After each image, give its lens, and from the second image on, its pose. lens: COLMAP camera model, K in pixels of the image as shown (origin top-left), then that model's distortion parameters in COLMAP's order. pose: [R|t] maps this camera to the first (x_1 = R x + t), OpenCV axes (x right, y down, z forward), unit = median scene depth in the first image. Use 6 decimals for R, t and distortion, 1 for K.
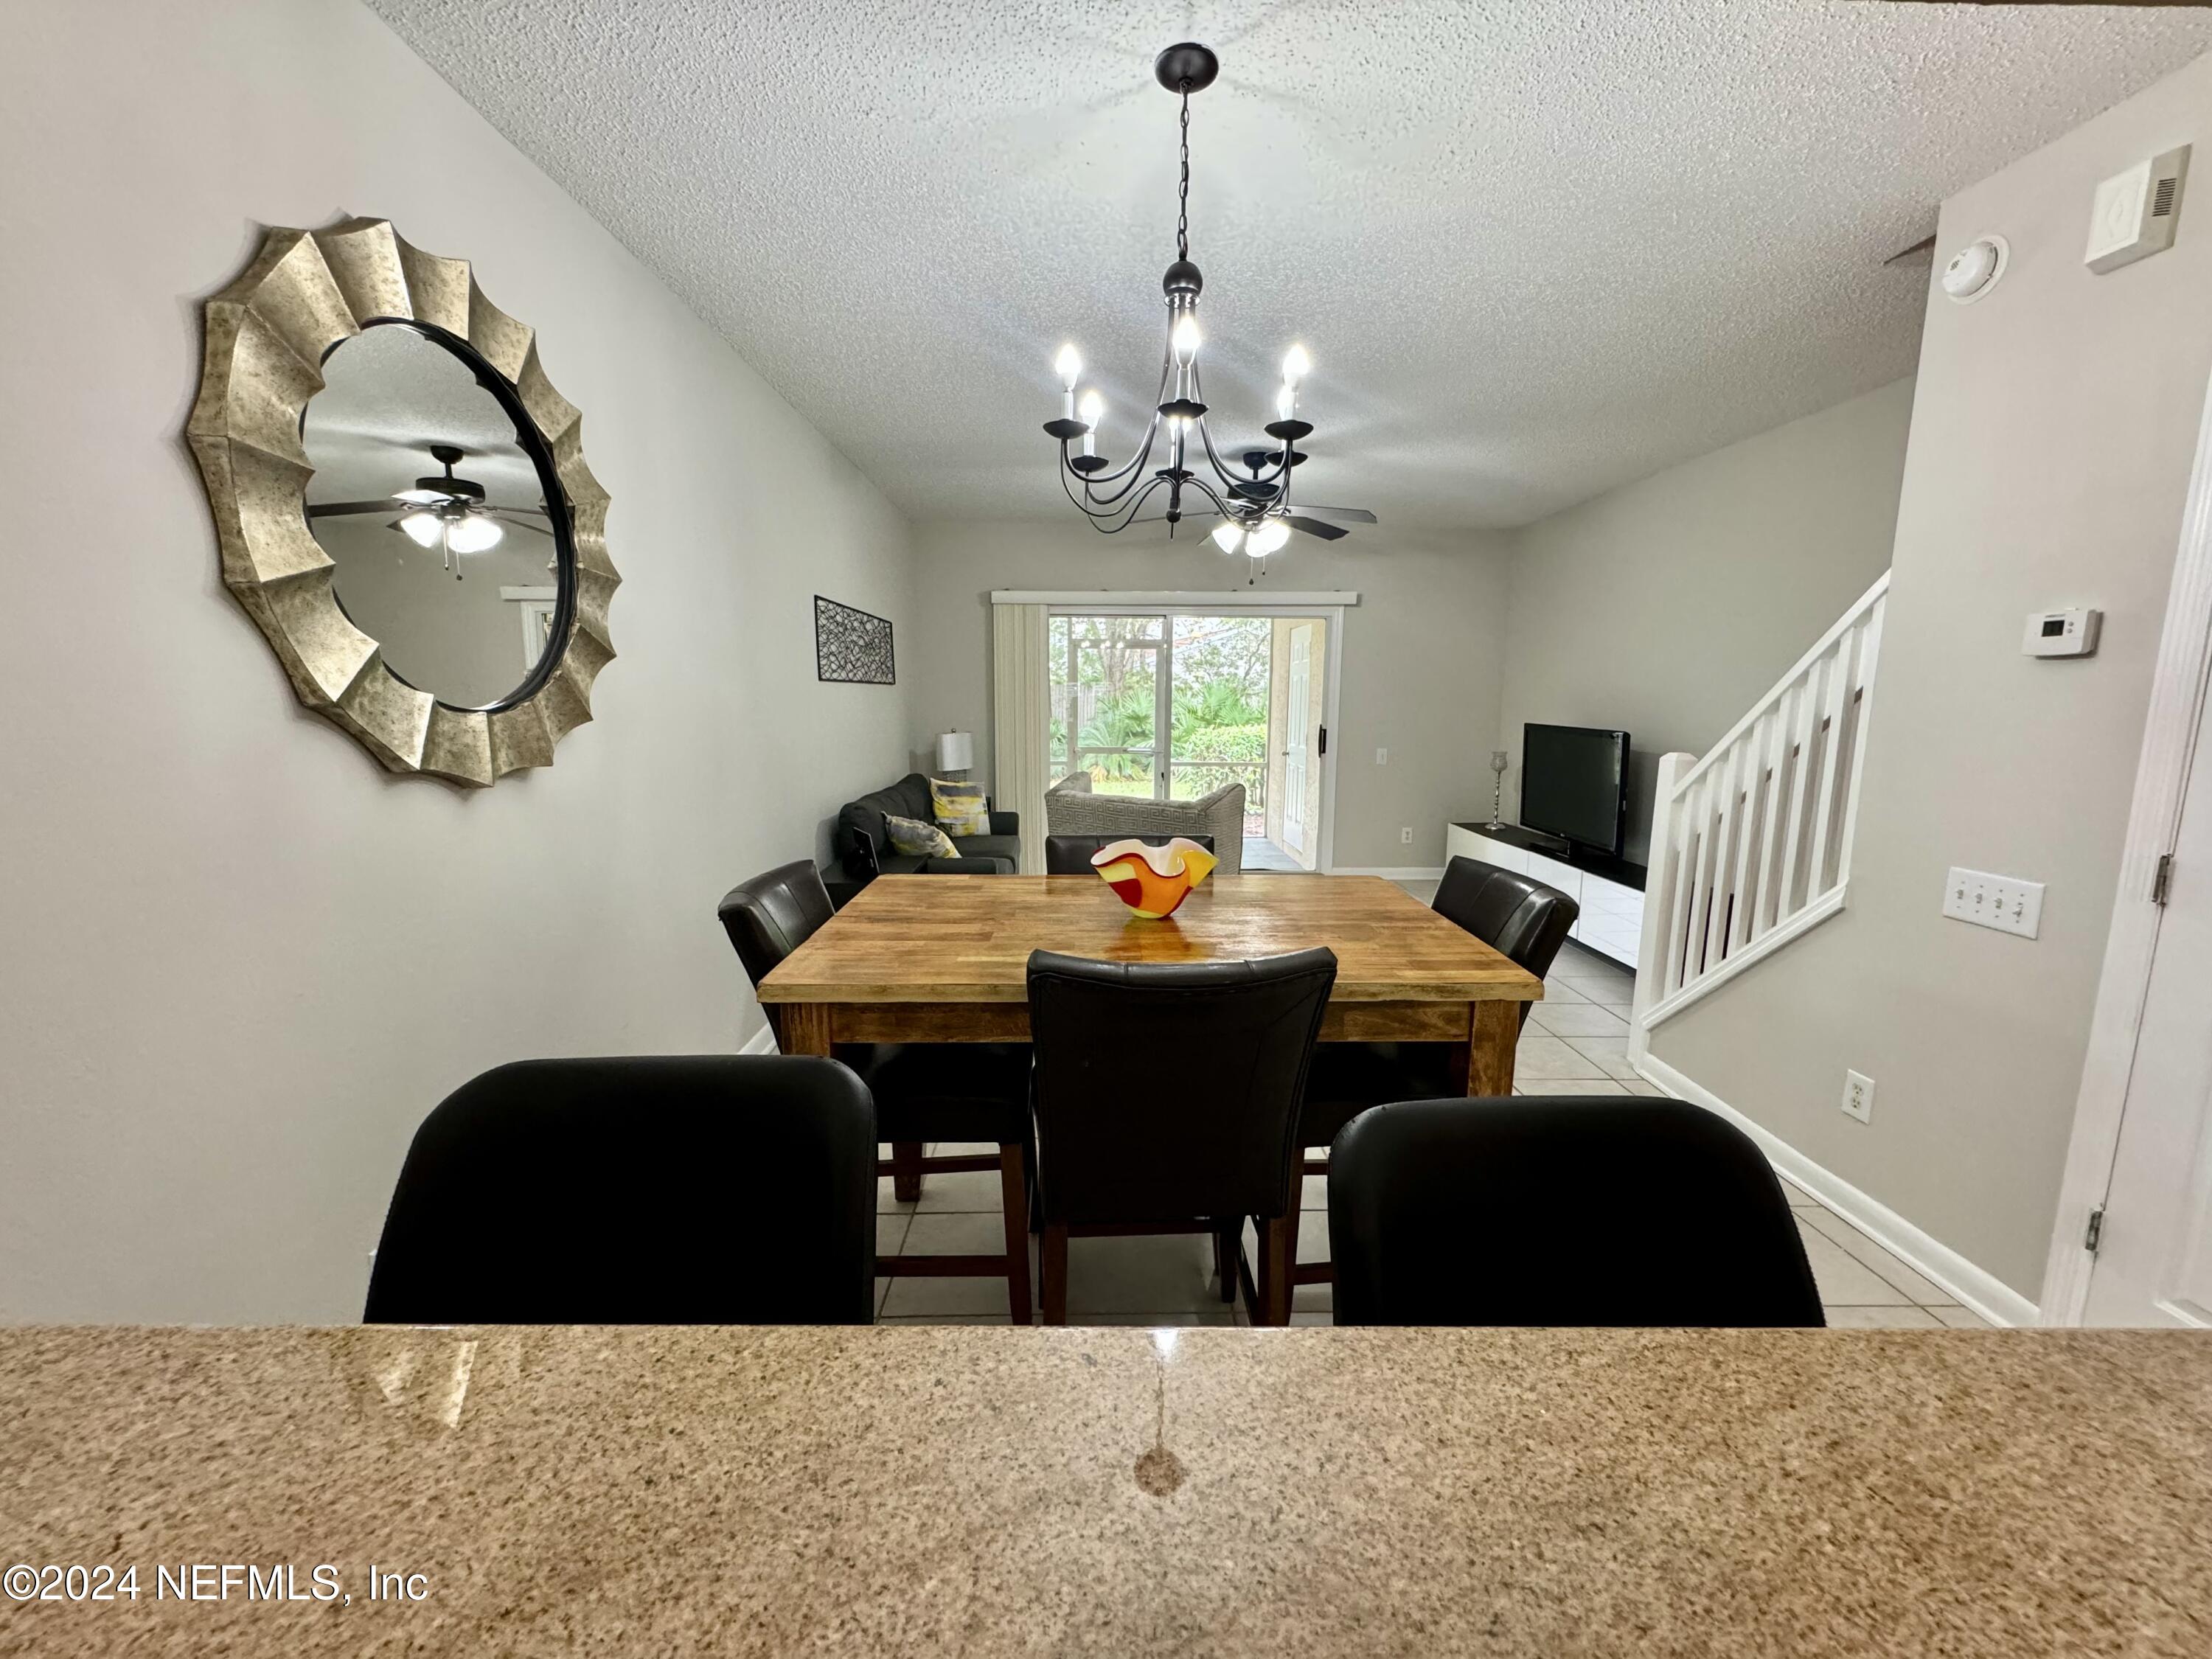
lens RADIAL K [[881.1, 0, 1106.0], [0, 881.1, 829.5], [0, 0, 1]] dist [-0.001674, -0.000211]
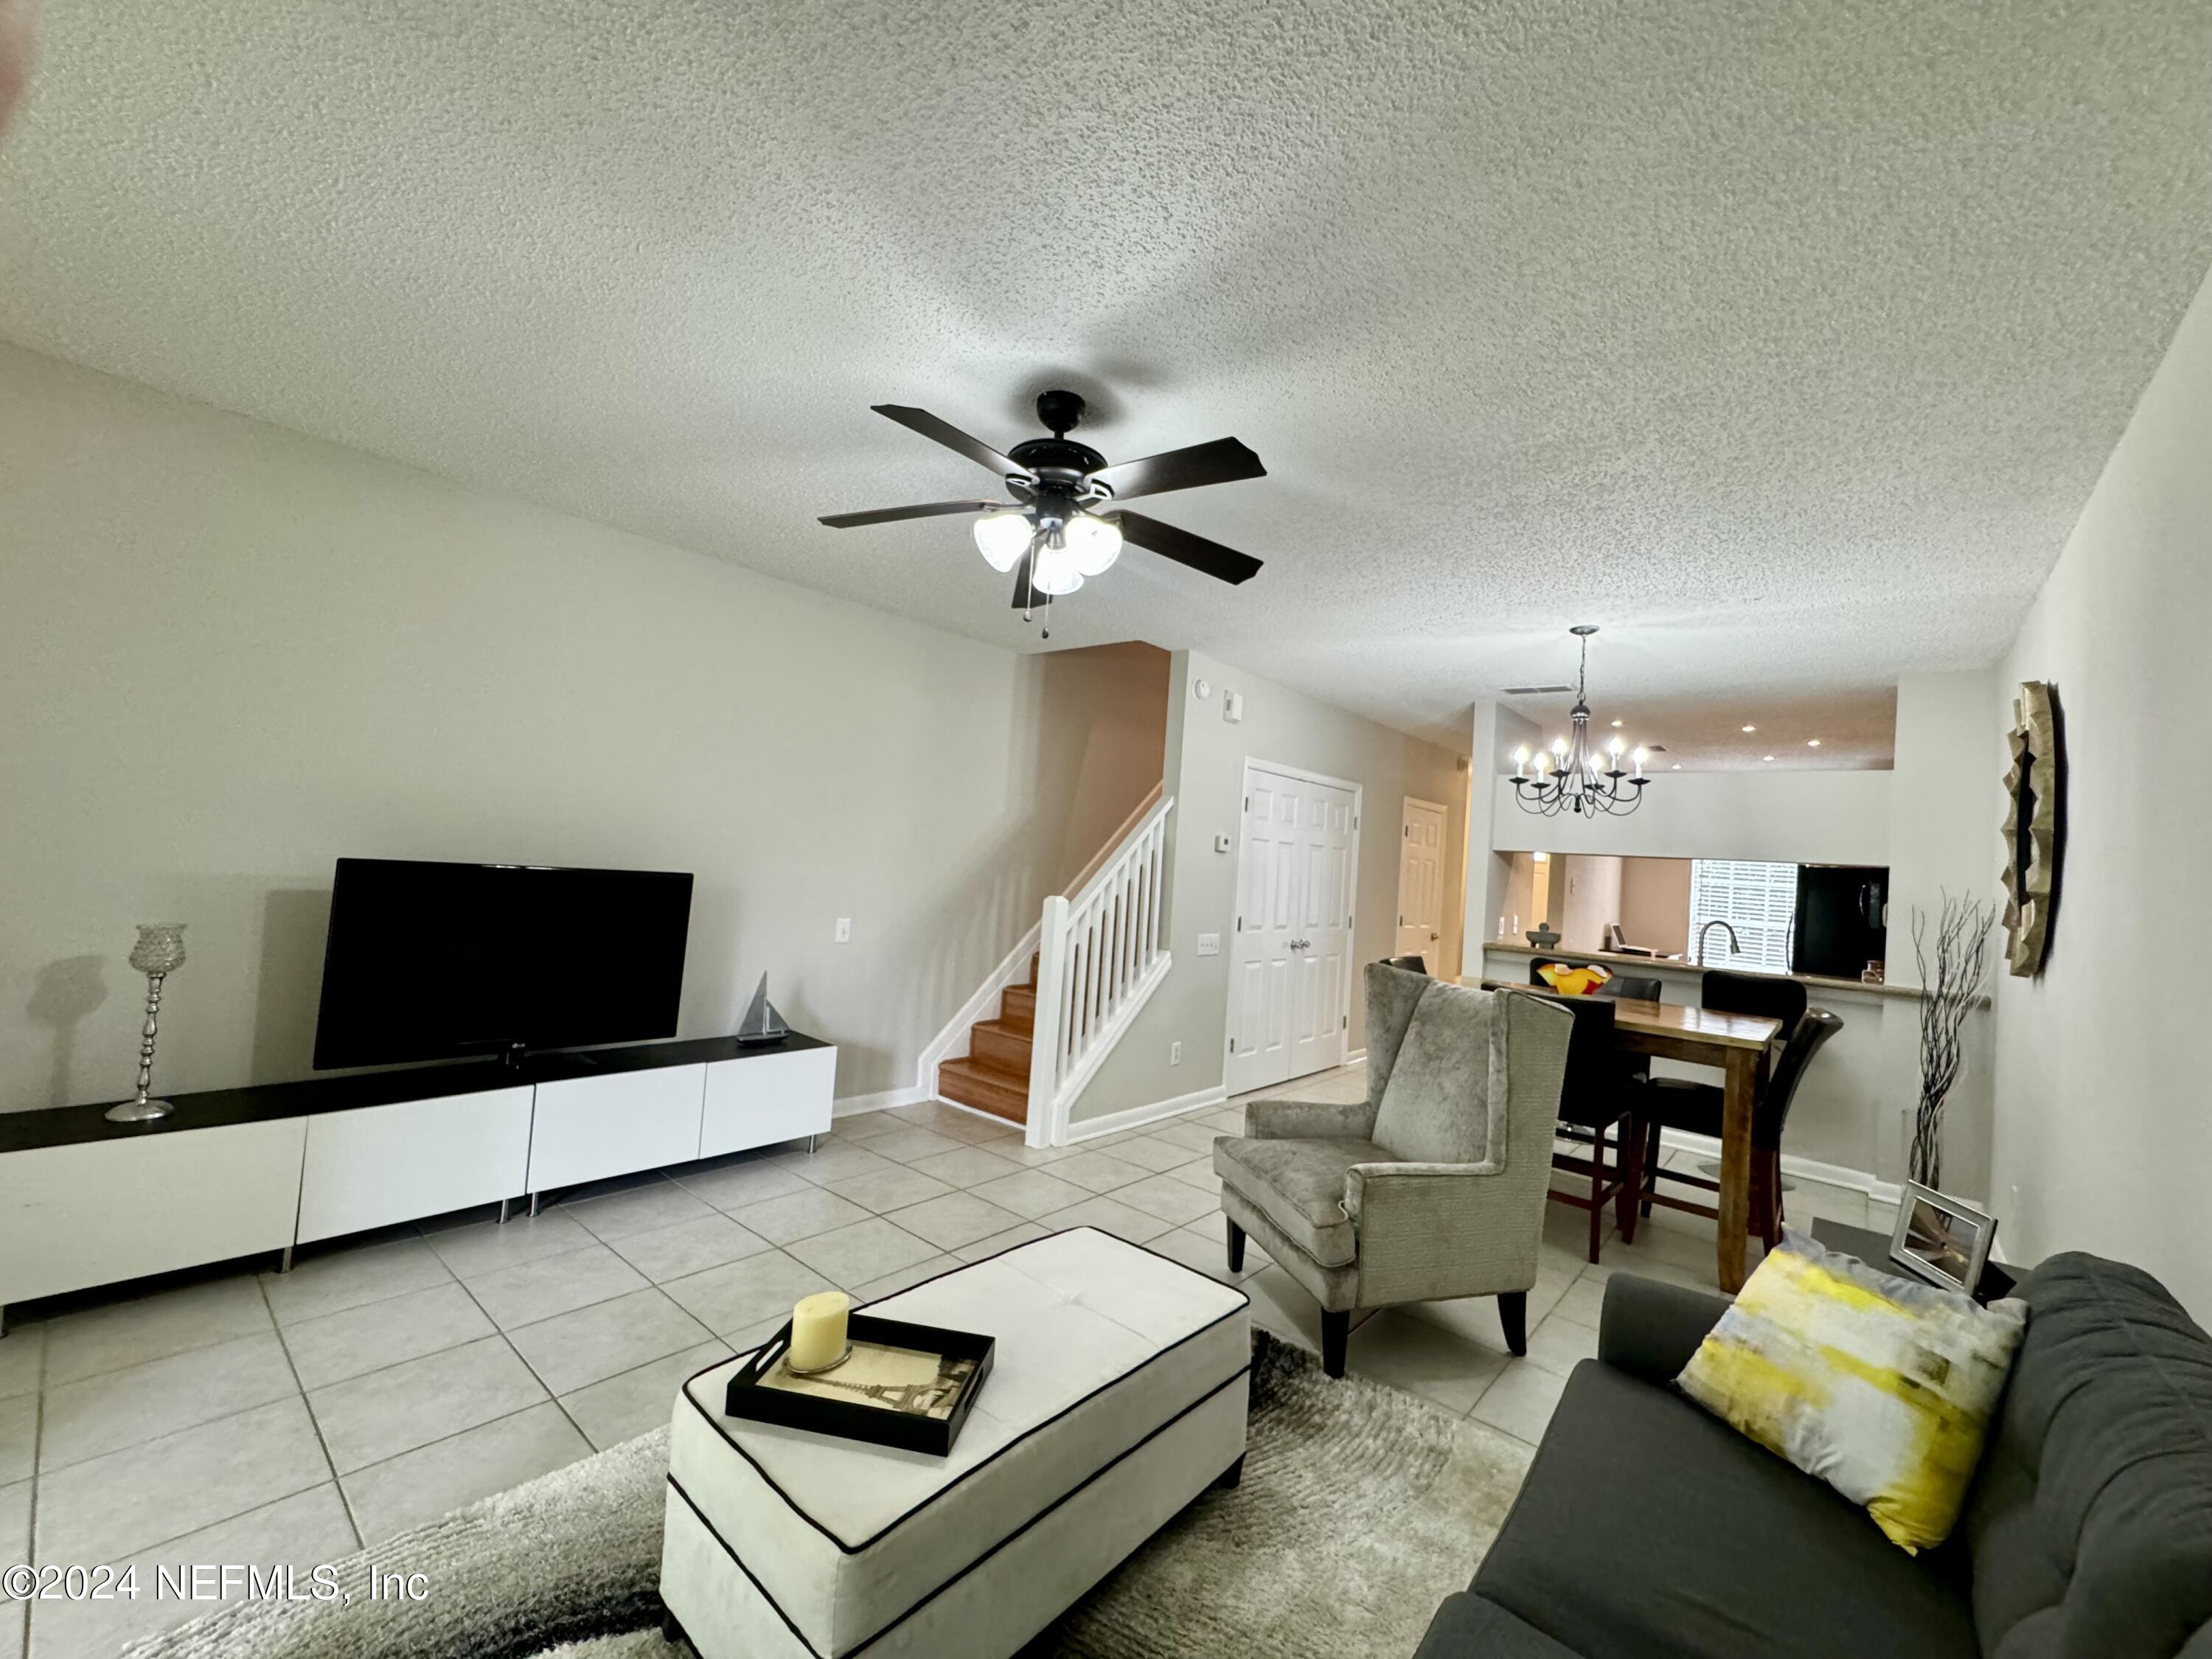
lens RADIAL K [[890.8, 0, 1106.0], [0, 890.8, 829.5], [0, 0, 1]] dist [-0.000535, -0.000048]
pose [[-0.750280, -0.034845, 0.660201, -0.458886], [0.026605, 0.996210, 0.082814, -0.471279], [-0.660585, 0.079698, -0.746509, 3.085221]]
